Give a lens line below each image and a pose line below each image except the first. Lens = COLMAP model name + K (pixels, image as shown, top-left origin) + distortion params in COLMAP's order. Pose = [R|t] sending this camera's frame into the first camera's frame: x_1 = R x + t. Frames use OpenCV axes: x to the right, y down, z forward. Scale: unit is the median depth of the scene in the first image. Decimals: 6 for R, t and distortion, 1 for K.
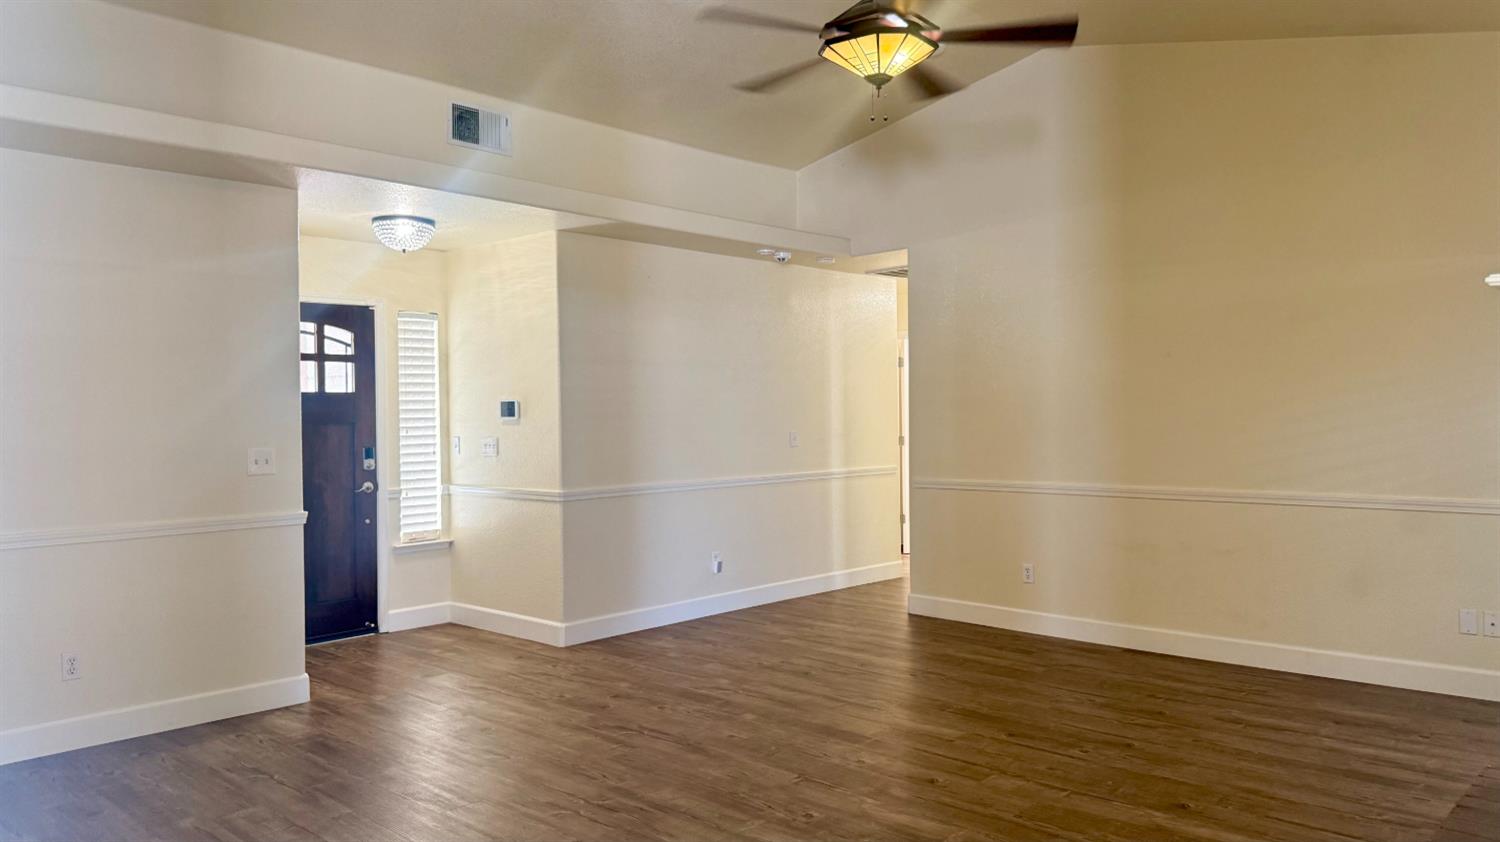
lens RADIAL K [[1058.2, 0, 750.0], [0, 1058.2, 421.0], [0, 0, 1]] dist [0.093002, -0.002078]
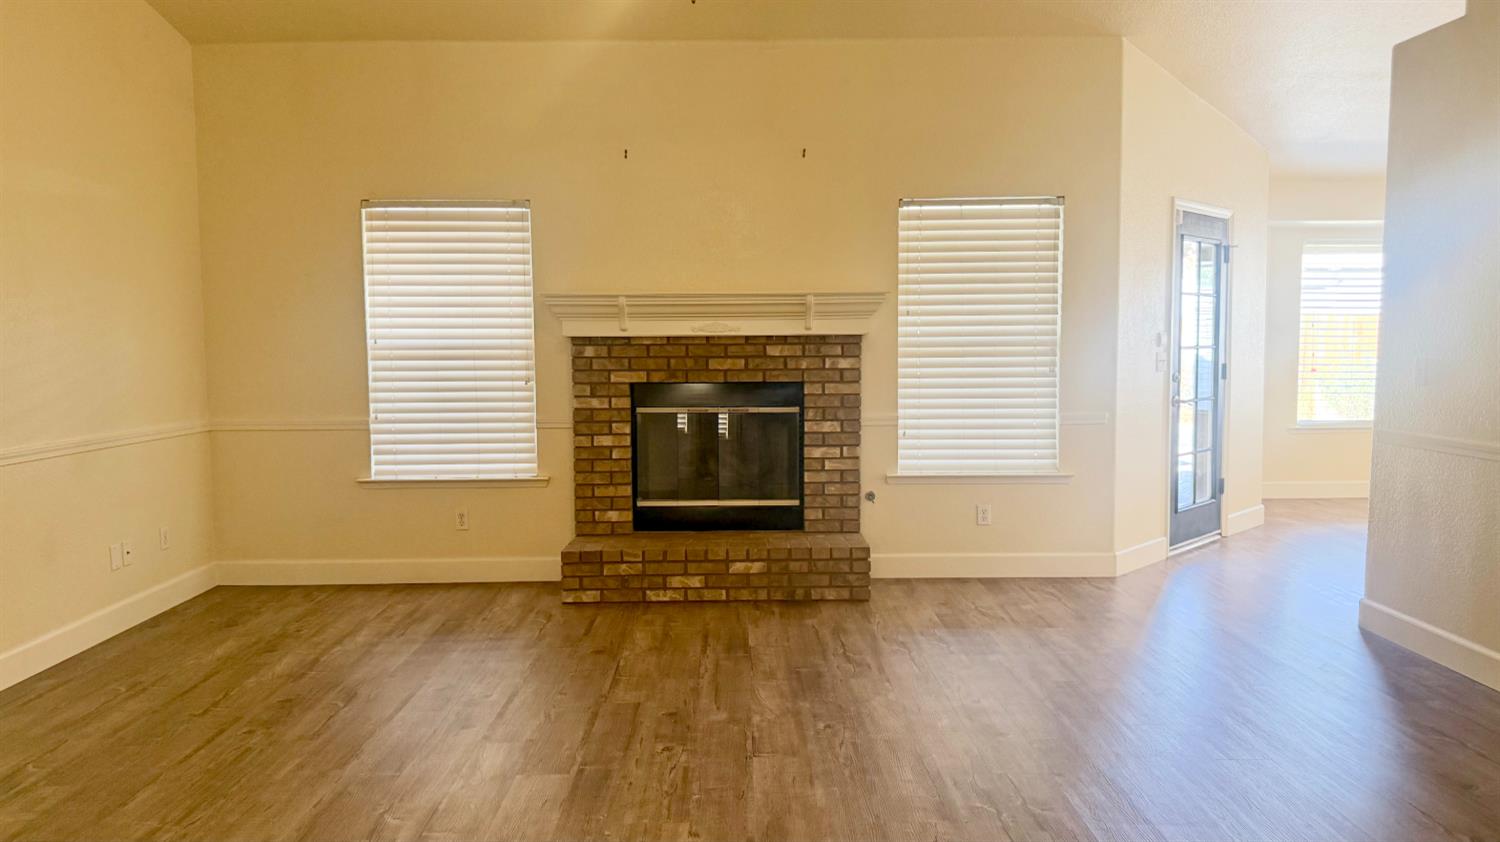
lens RADIAL K [[1058.2, 0, 750.0], [0, 1058.2, 421.0], [0, 0, 1]] dist [0.093002, -0.002078]
pose [[-0.700438, -0.033708, 0.712917, -0.481921], [0.019566, 0.997602, 0.066392, 0.007396], [-0.713445, 0.060453, -0.698099, 1.386114]]
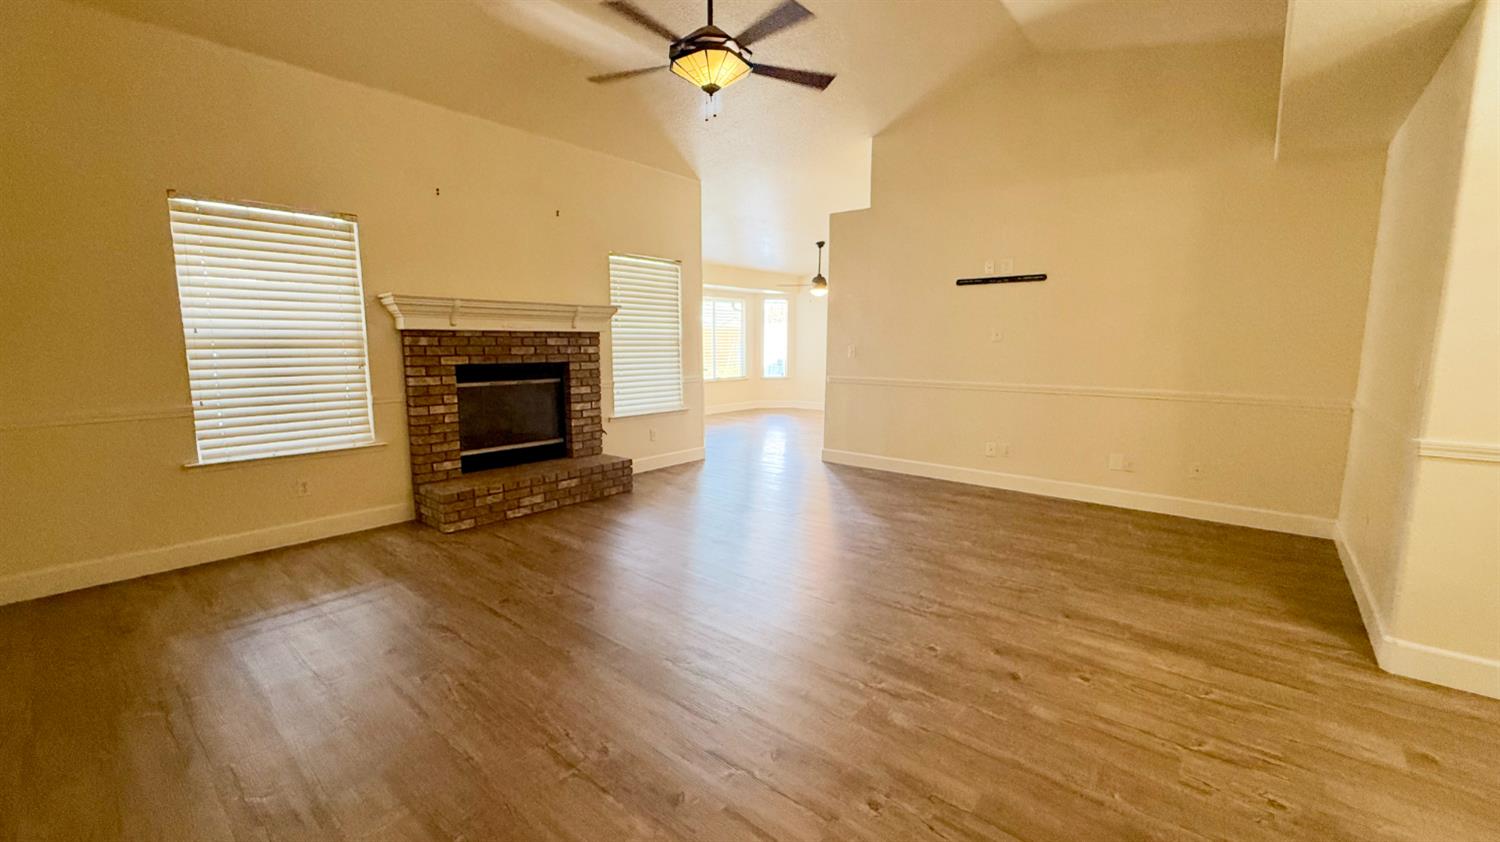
lens RADIAL K [[607.4, 0, 750.0], [0, 607.4, 421.0], [0, 0, 1]] dist [-0.001525, -0.000081]
pose [[-0.997624, 0.022111, -0.065251, 0.108181], [0.013209, 0.990917, 0.133822, 0.008082], [0.067617, 0.132642, -0.988855, 1.604269]]
